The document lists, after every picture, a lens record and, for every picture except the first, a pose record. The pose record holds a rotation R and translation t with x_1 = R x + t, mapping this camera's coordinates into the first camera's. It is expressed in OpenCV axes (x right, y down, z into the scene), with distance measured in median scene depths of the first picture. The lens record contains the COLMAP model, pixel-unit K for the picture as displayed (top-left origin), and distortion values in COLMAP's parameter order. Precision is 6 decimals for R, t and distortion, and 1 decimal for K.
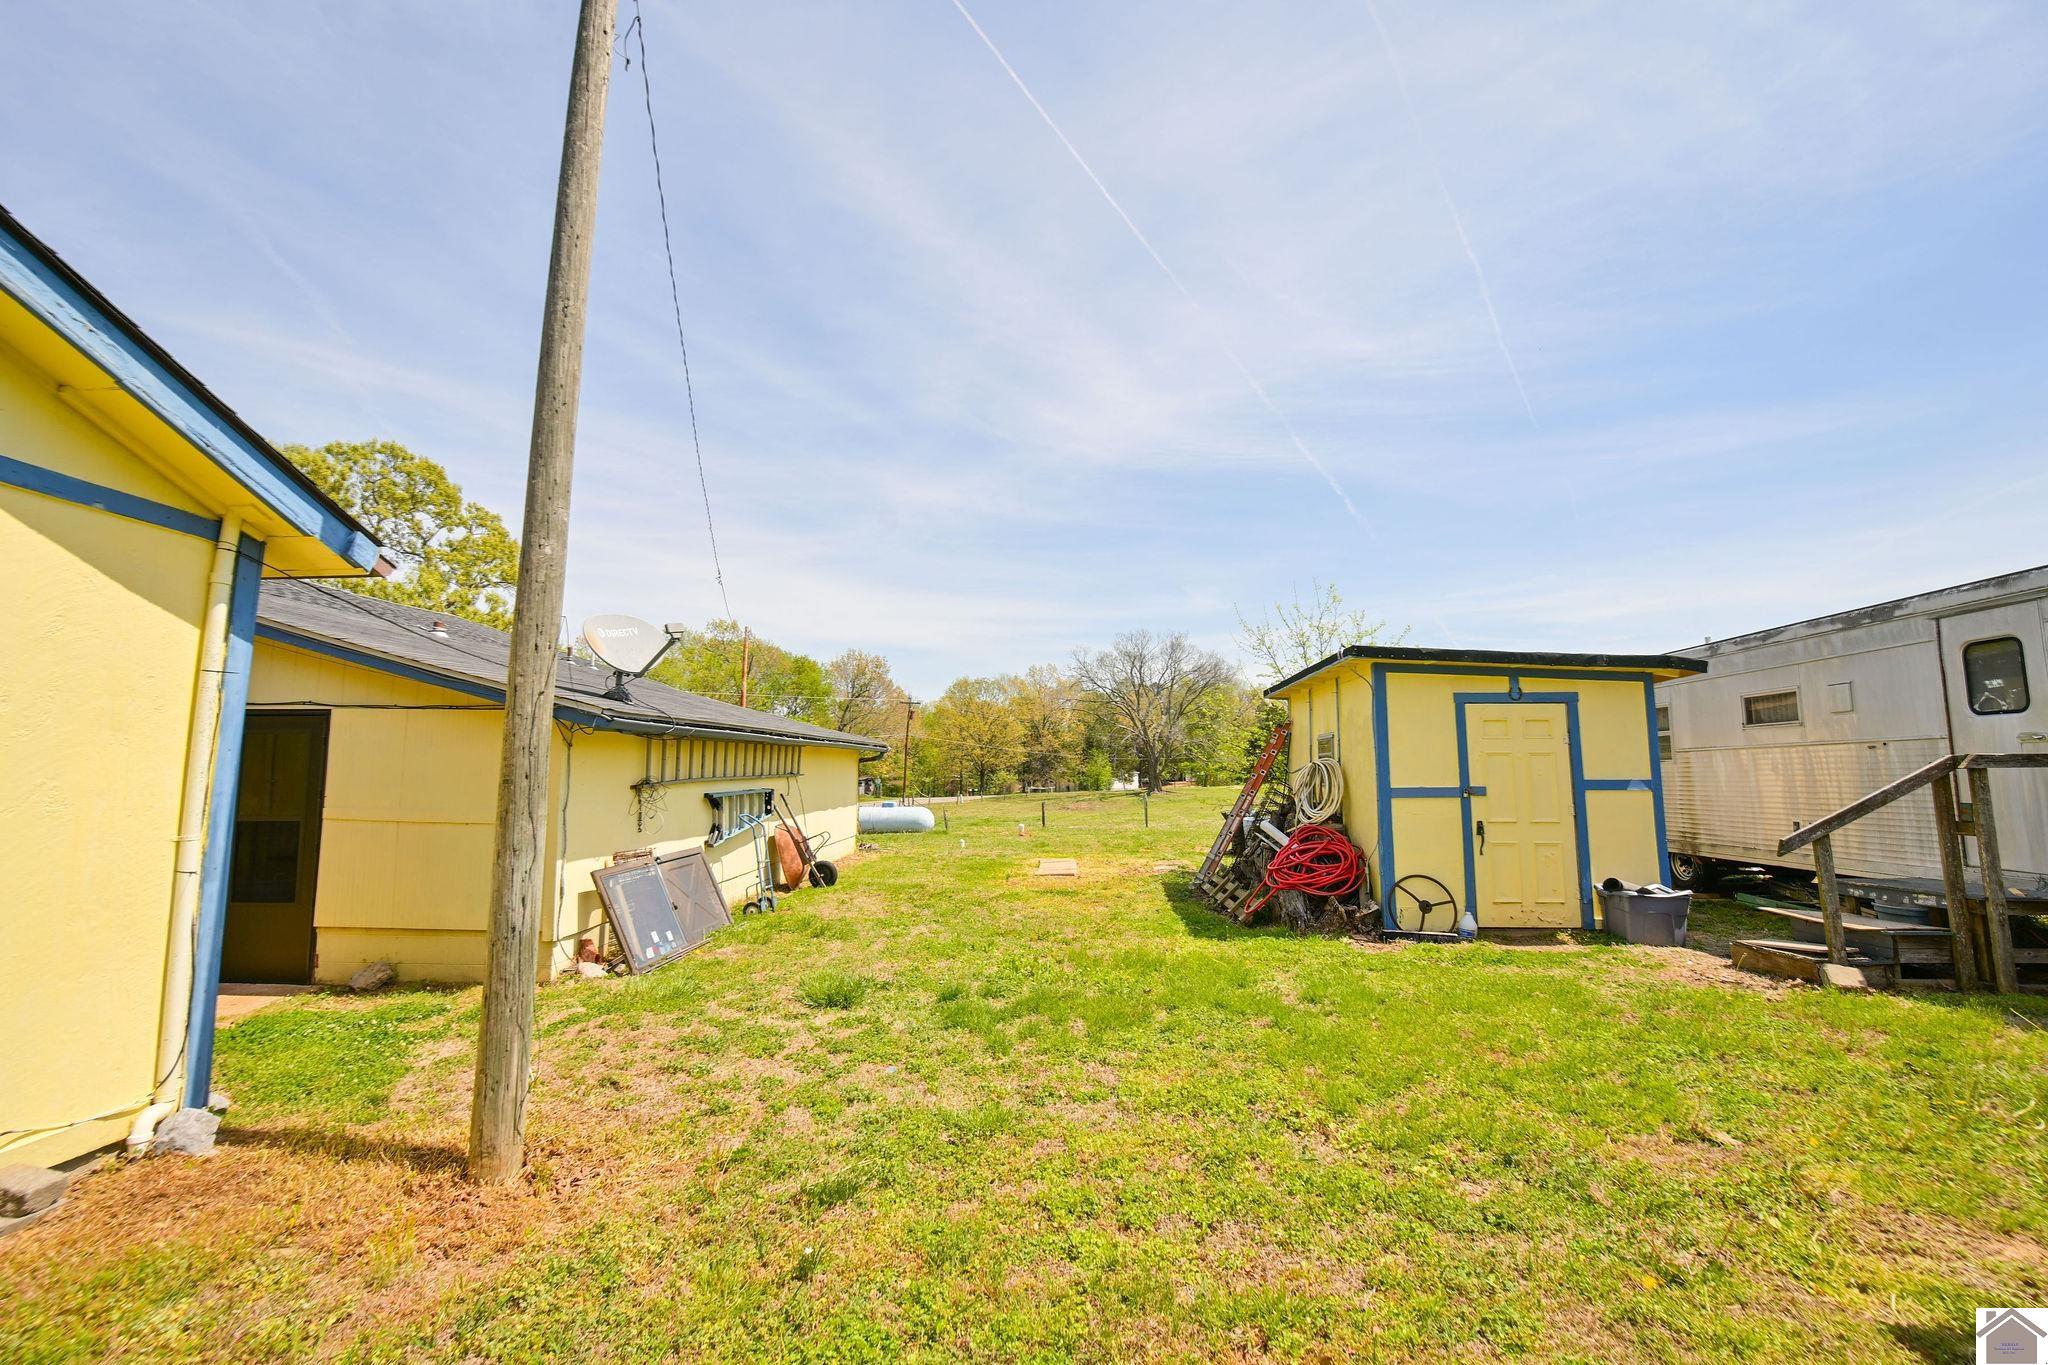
lens RADIAL K [[855.6, 0, 1029.6], [0, 855.6, 664.6], [0, 0, 1]] dist [-0.020114, -0.000248]
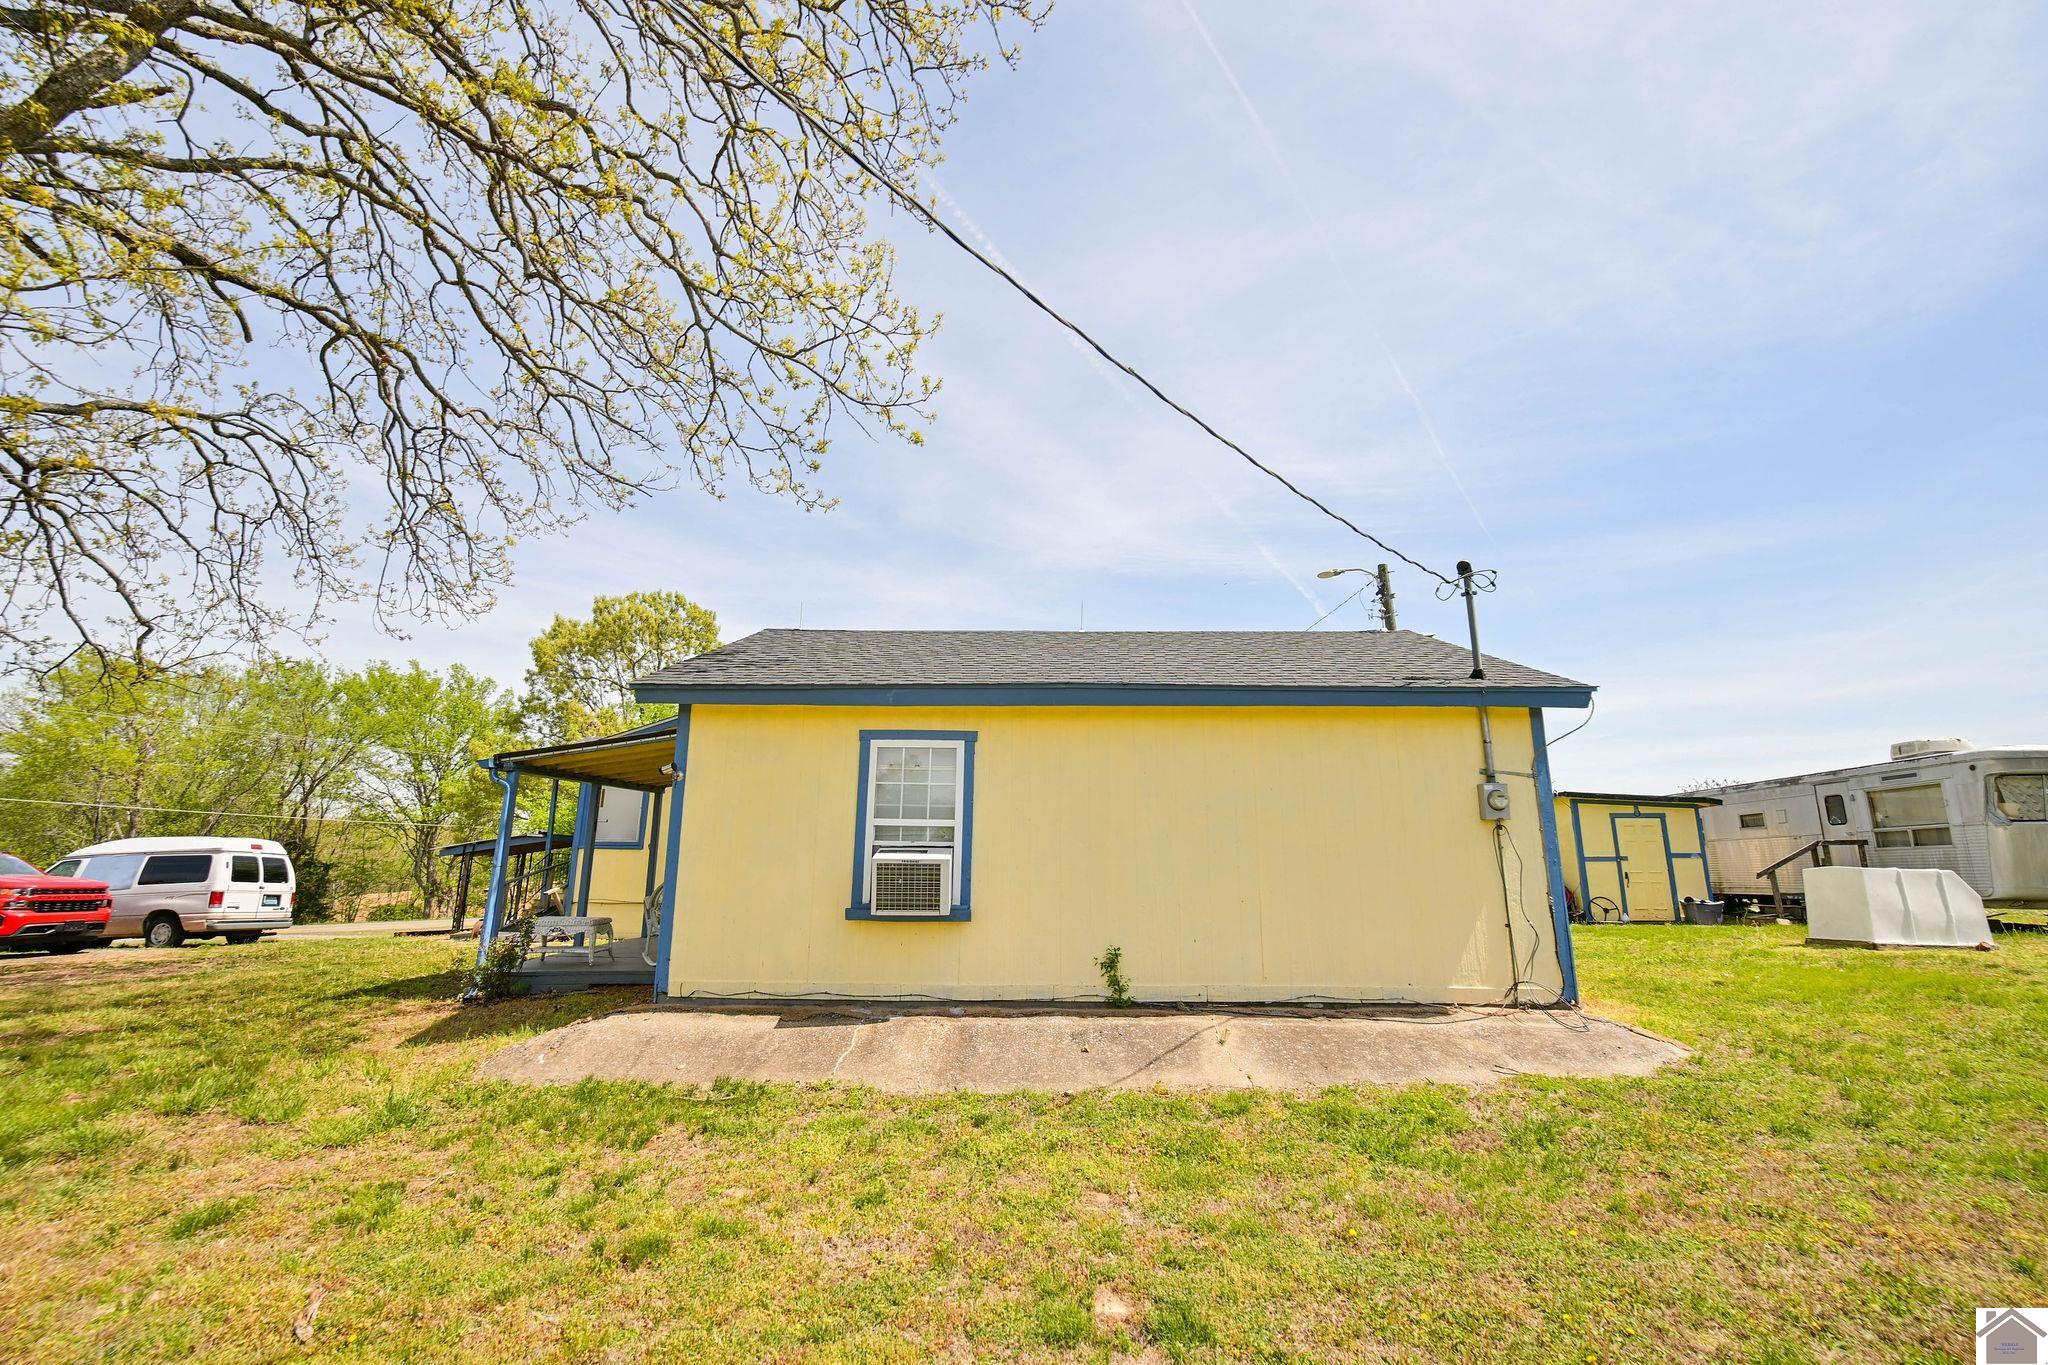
lens RADIAL K [[871.8, 0, 1021.9], [0, 871.8, 661.7], [0, 0, 1]] dist [-0.023434, -0.000384]
pose [[0.999909, 0.009279, 0.009815, -1.048551], [-0.008158, 0.994047, -0.108643, -0.101835], [-0.010764, 0.108553, 0.994032, -1.242935]]
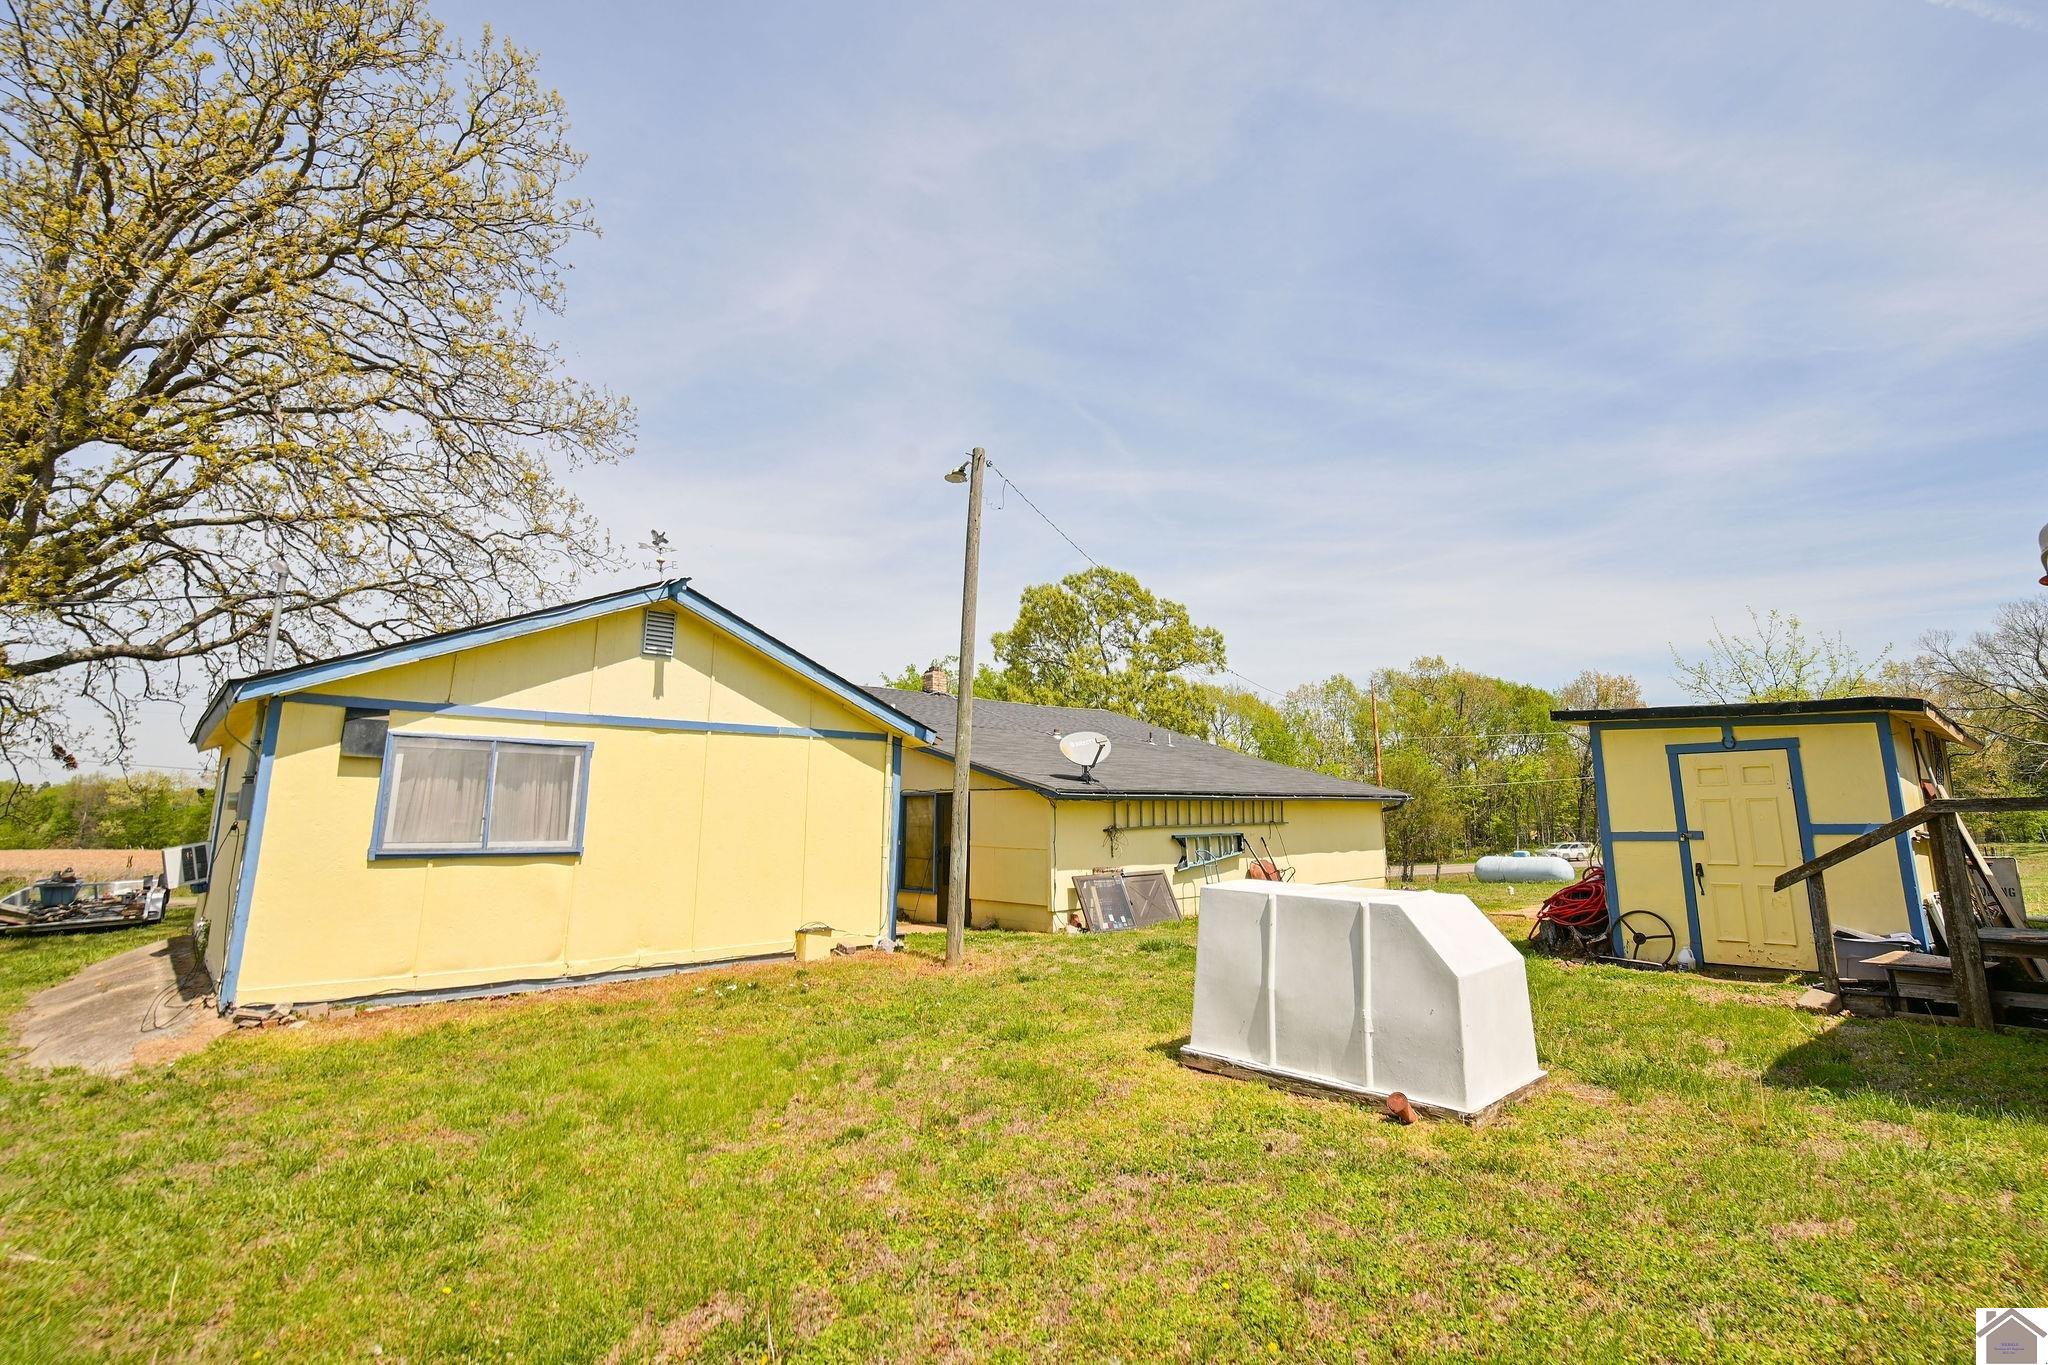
lens RADIAL K [[952.6, 0, 1054.8], [0, 952.6, 611.7], [0, 0, 1]] dist [-0.024799, -0.000003]
pose [[0.711591, -0.154054, -0.685497, 0.803082], [0.090664, 0.987642, -0.127841, -0.053549], [0.696720, 0.028820, 0.716764, -0.436547]]
